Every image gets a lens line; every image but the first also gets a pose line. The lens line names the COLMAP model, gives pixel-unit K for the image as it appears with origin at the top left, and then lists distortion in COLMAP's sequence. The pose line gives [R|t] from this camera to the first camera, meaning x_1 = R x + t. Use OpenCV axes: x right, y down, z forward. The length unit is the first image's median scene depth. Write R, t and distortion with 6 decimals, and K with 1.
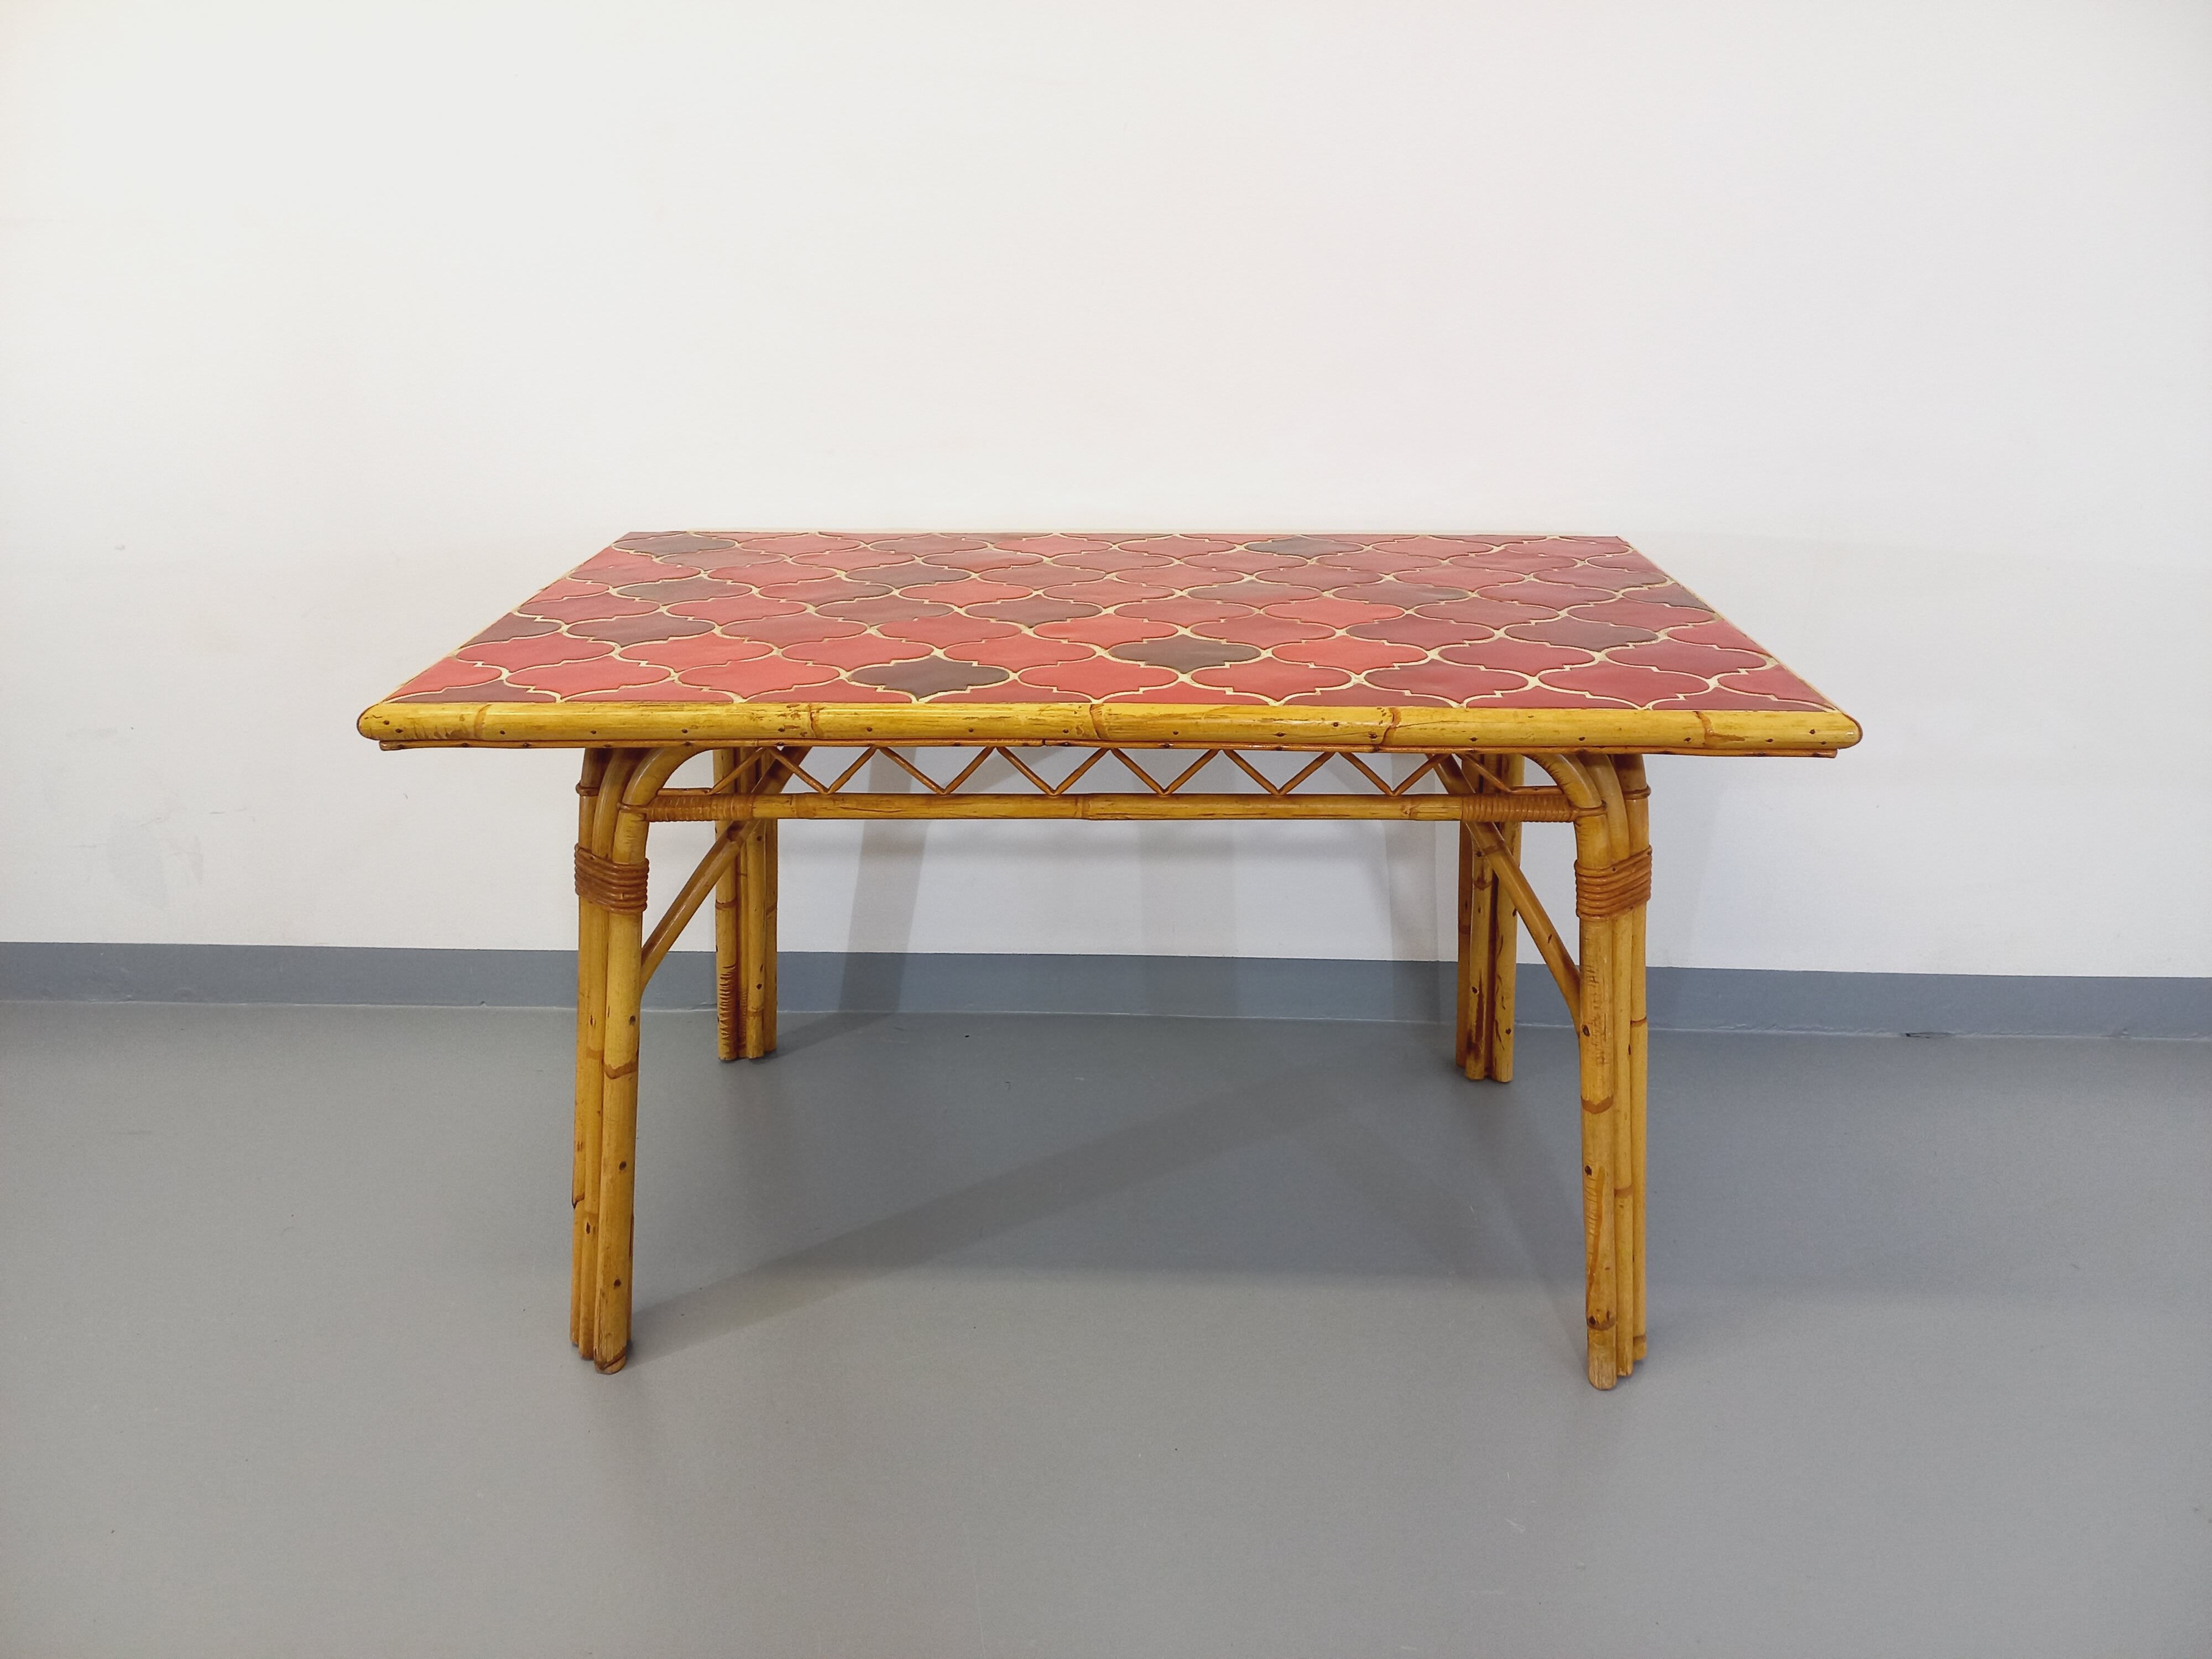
lens RADIAL K [[1585.9, 0, 1106.0], [0, 1585.9, 829.5], [0, 0, 1]] dist [0.069419, -0.000970]
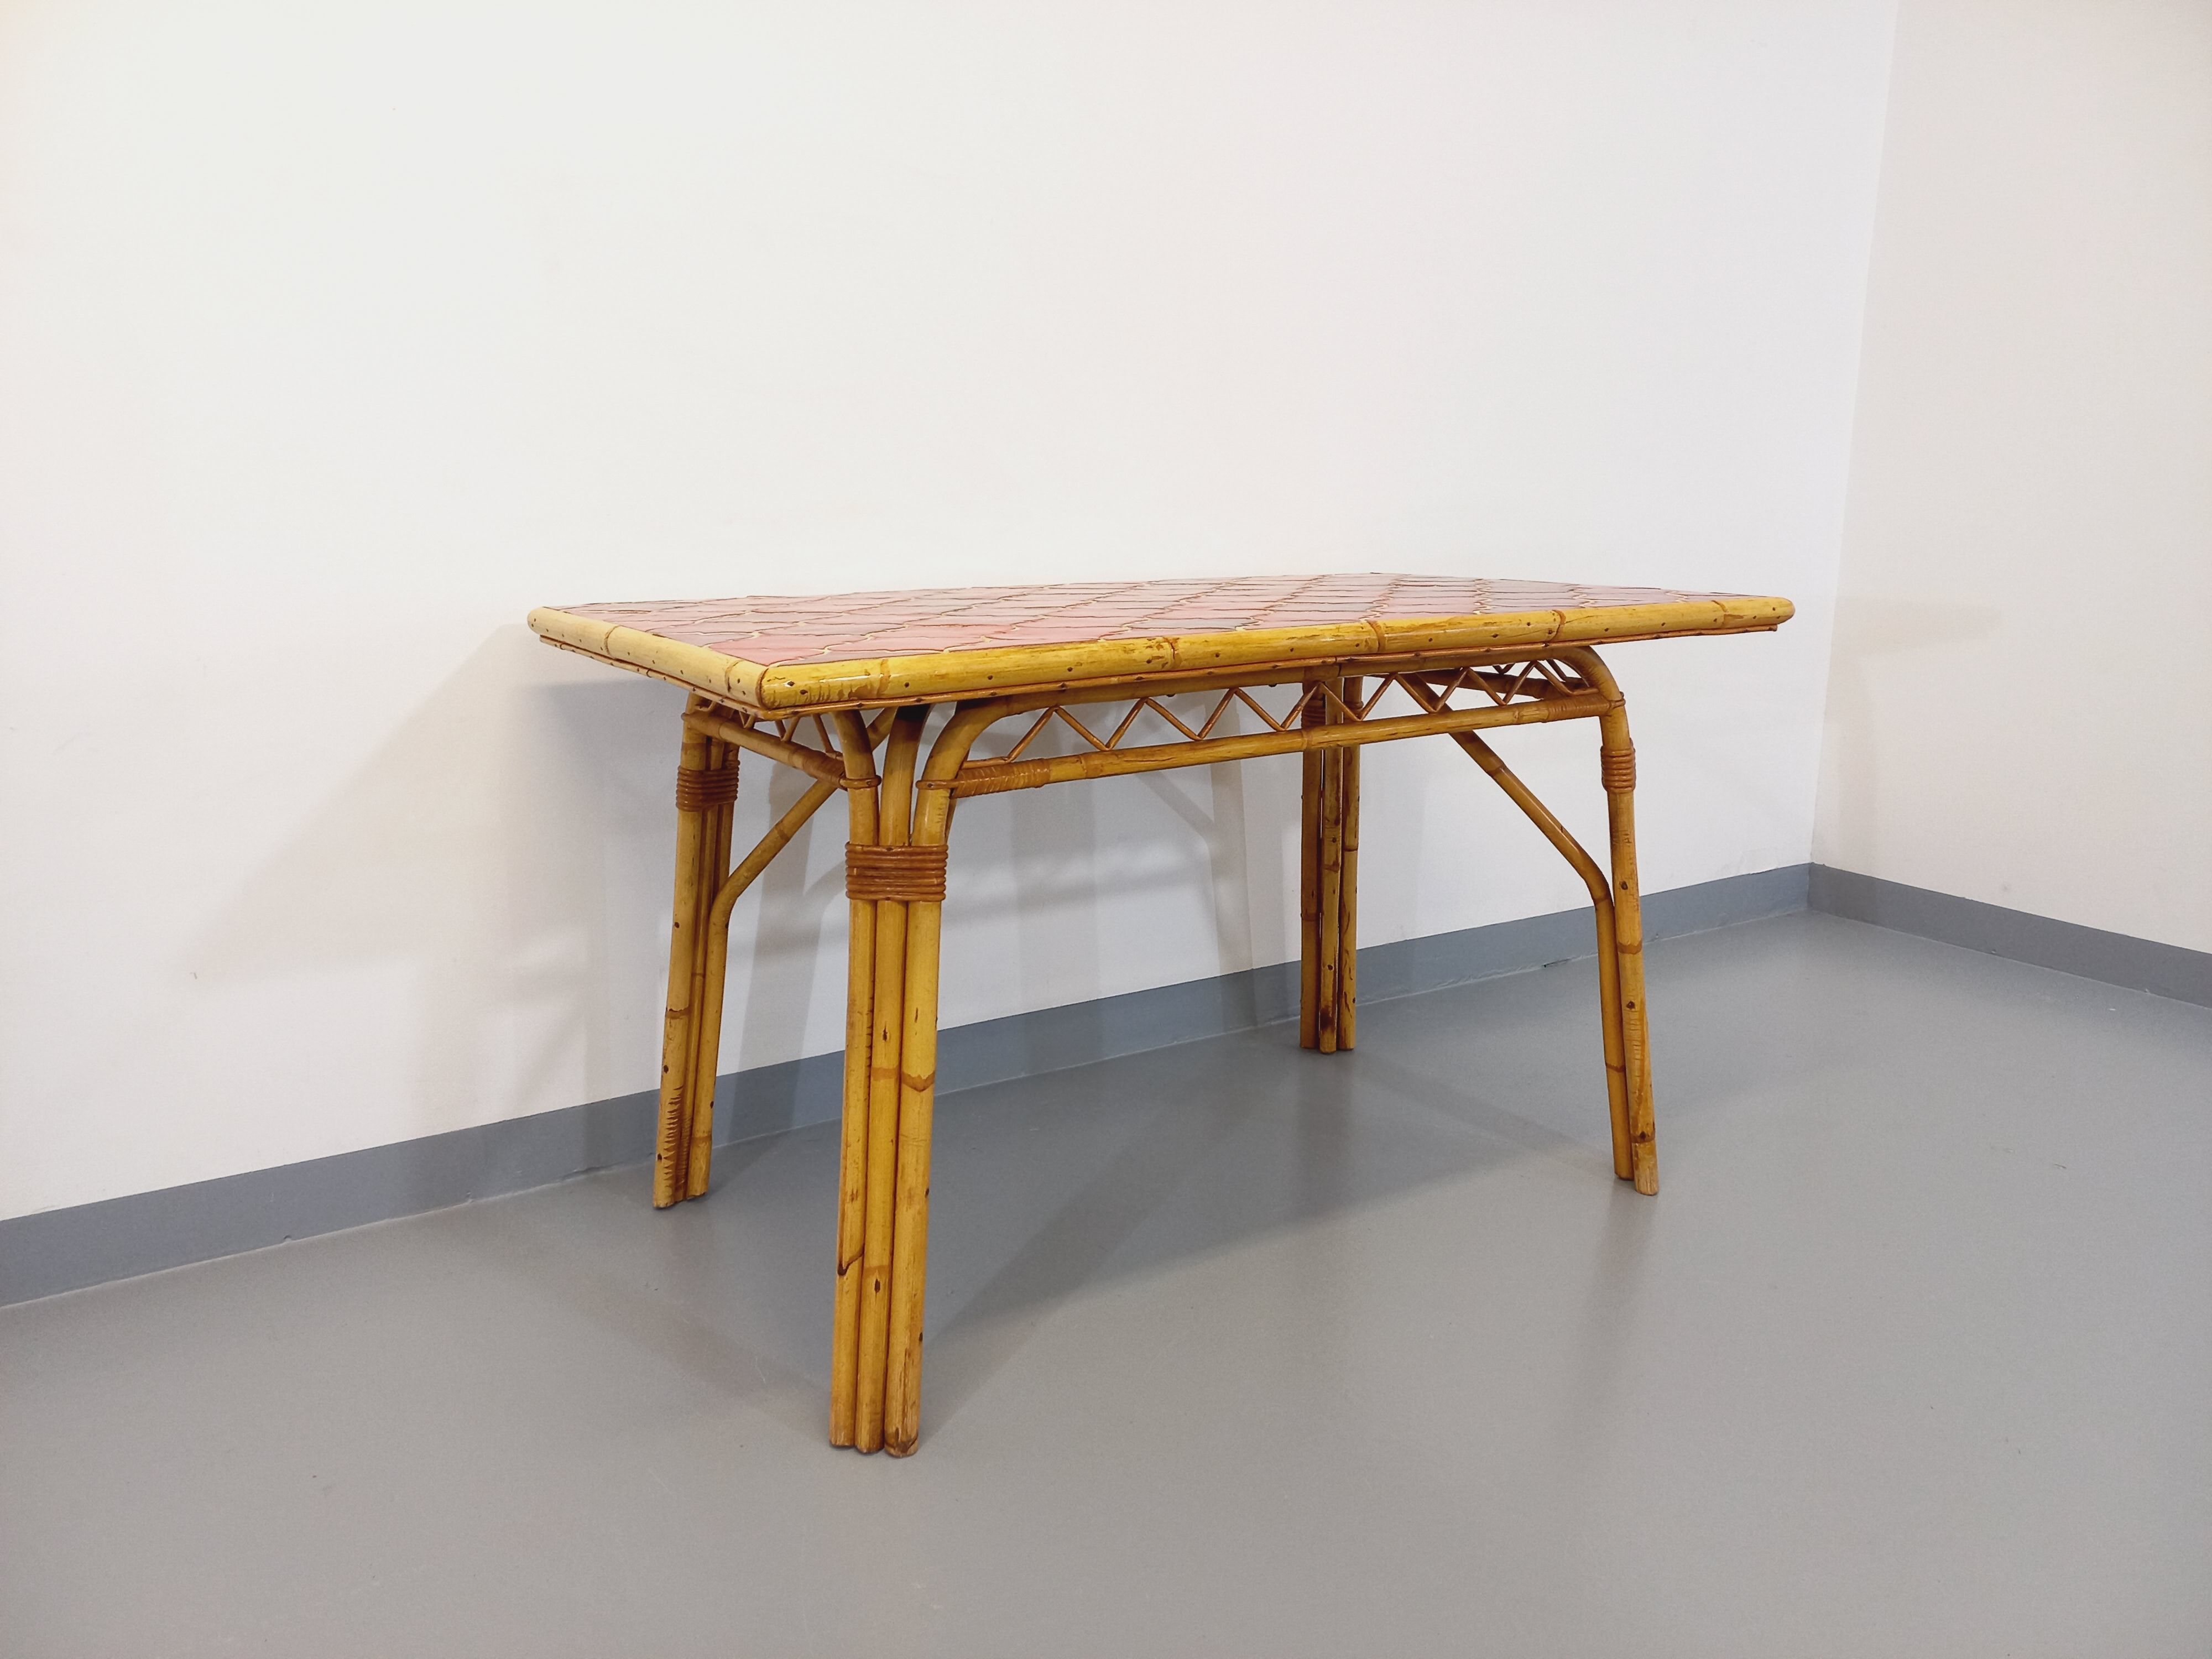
lens RADIAL K [[1591.9, 0, 1094.8], [0, 1591.9, 827.2], [0, 0, 1]] dist [0.069568, -0.000743]
pose [[0.833828, -0.119011, 0.539043, -0.699409], [0.212696, 0.970354, -0.114776, 0.133781], [-0.509403, 0.210356, 0.834422, 0.148010]]
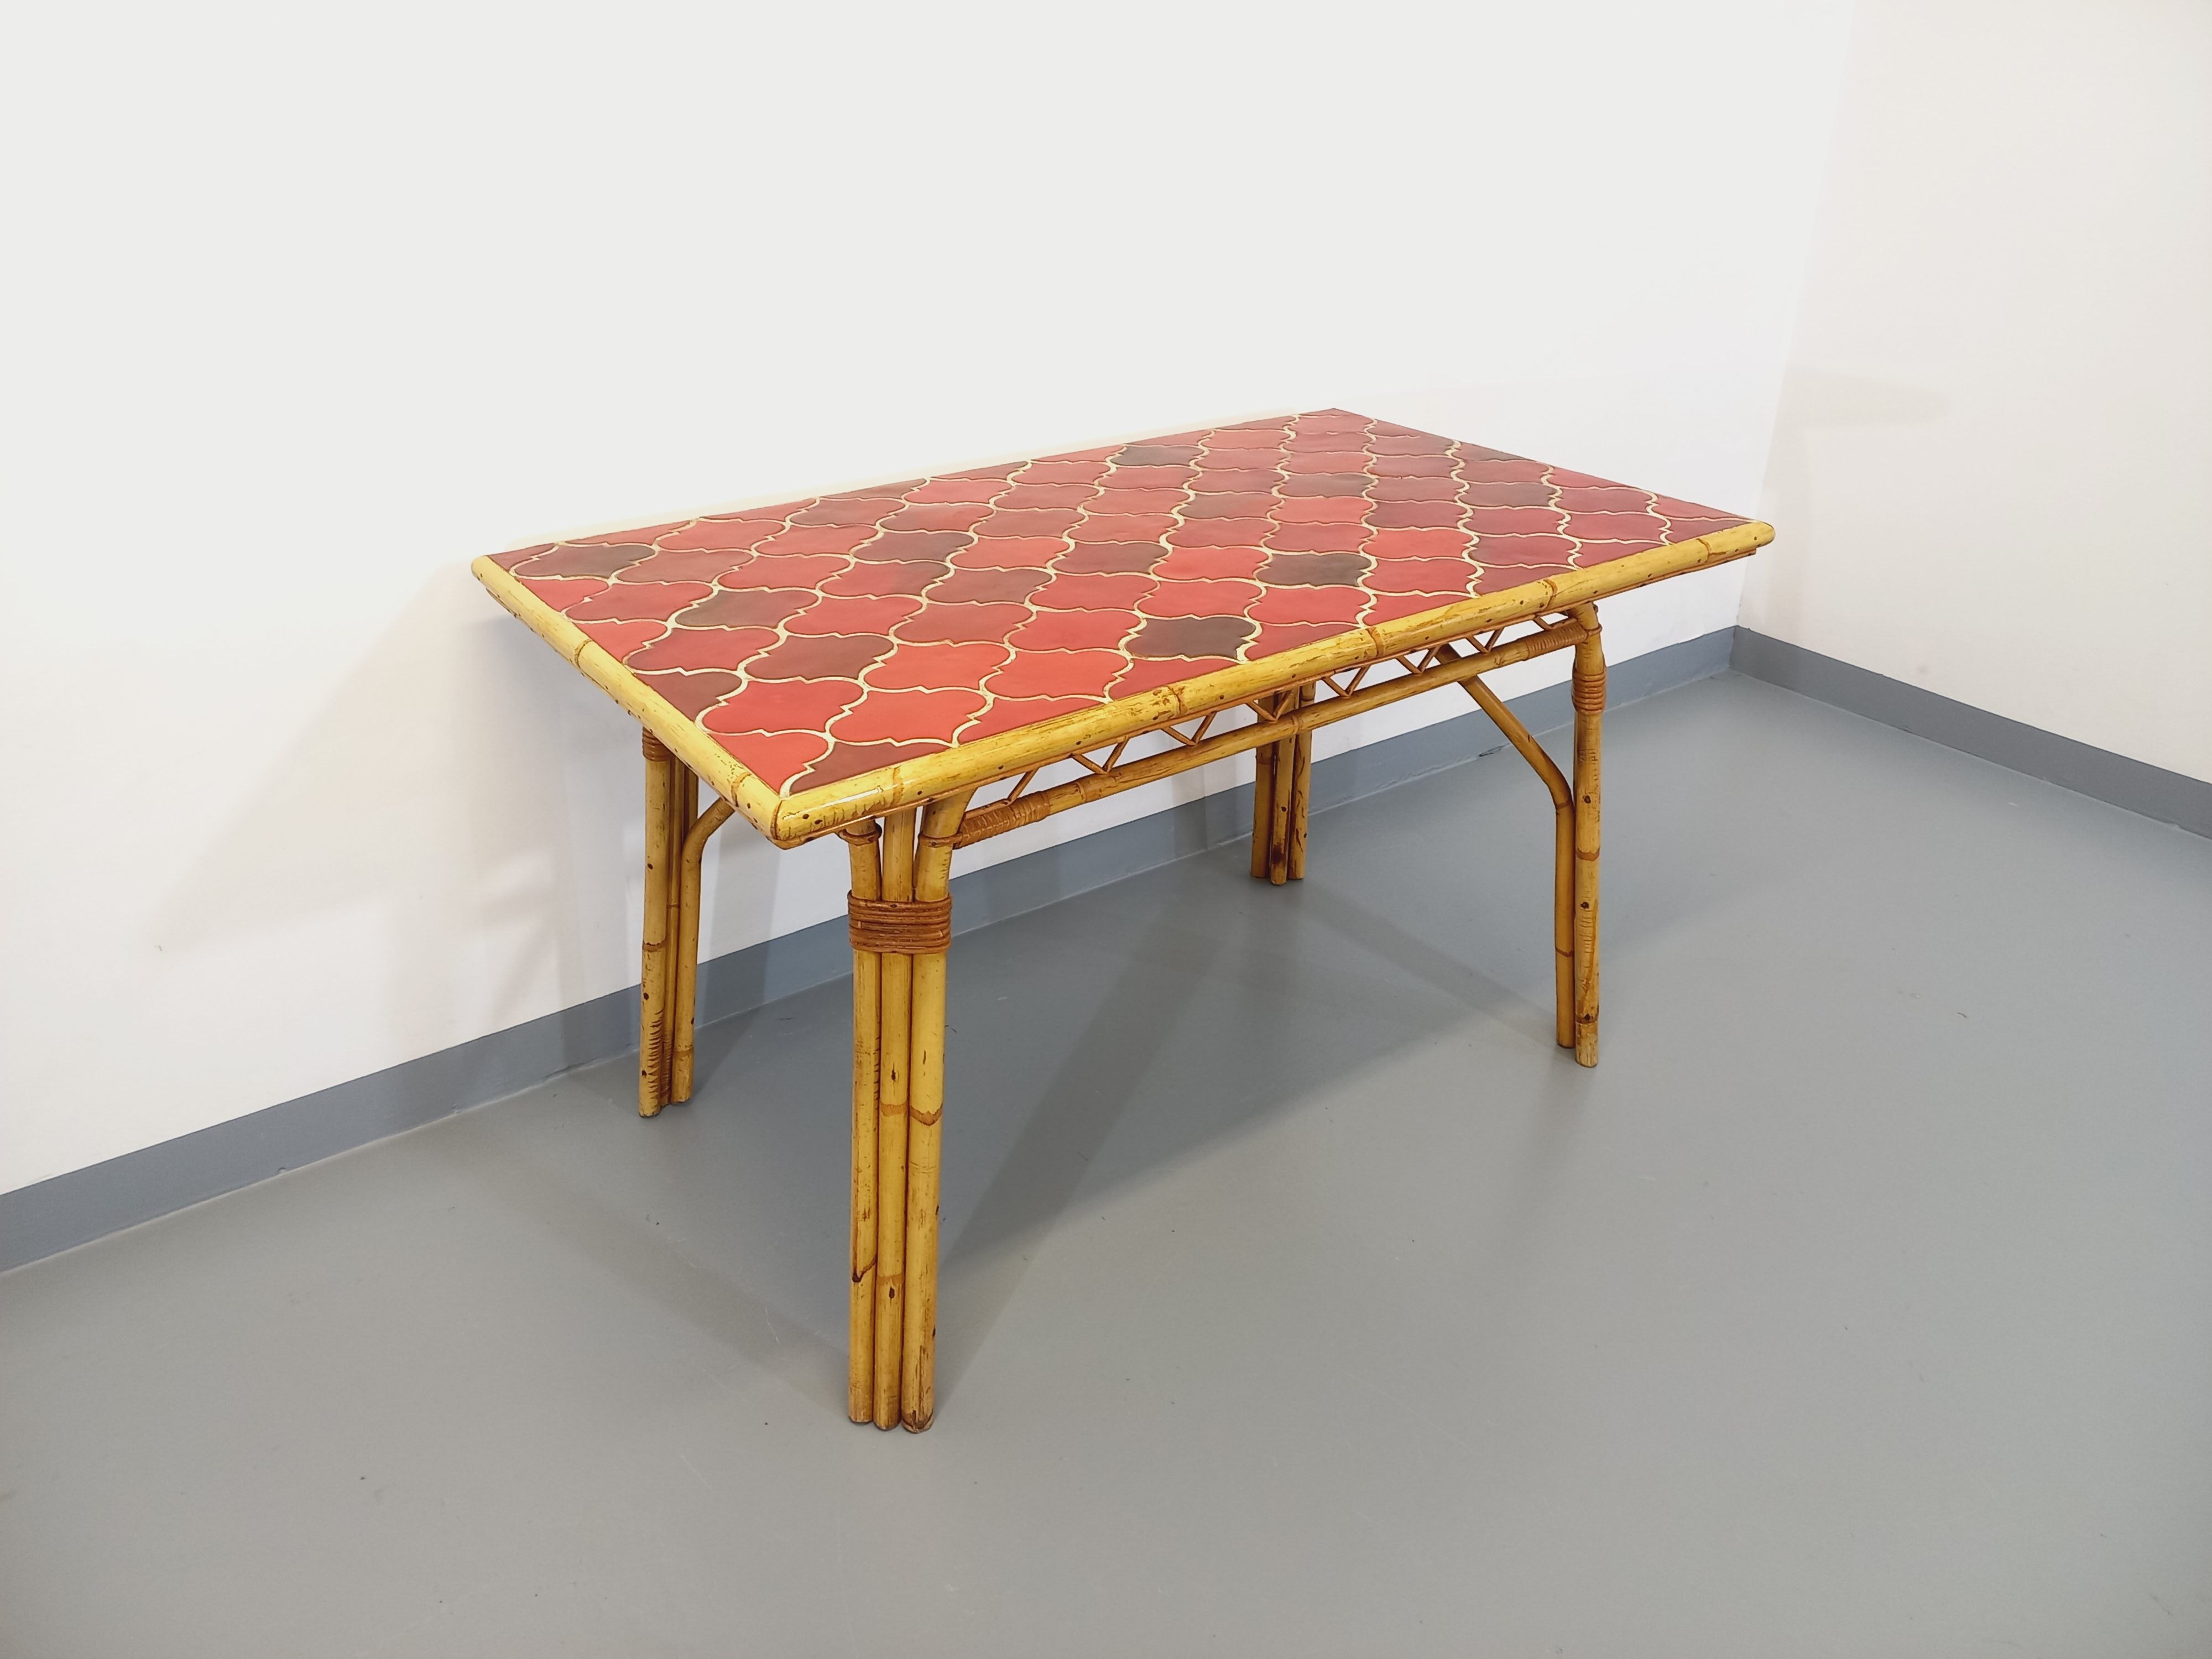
lens RADIAL K [[1598.8, 0, 1085.5], [0, 1598.8, 739.4], [0, 0, 1]] dist [0.064595, -0.001712]
pose [[0.796951, -0.247311, 0.551096, -0.698634], [0.223688, 0.968312, 0.111064, -0.149762], [-0.561100, 0.034761, 0.827018, 0.154512]]
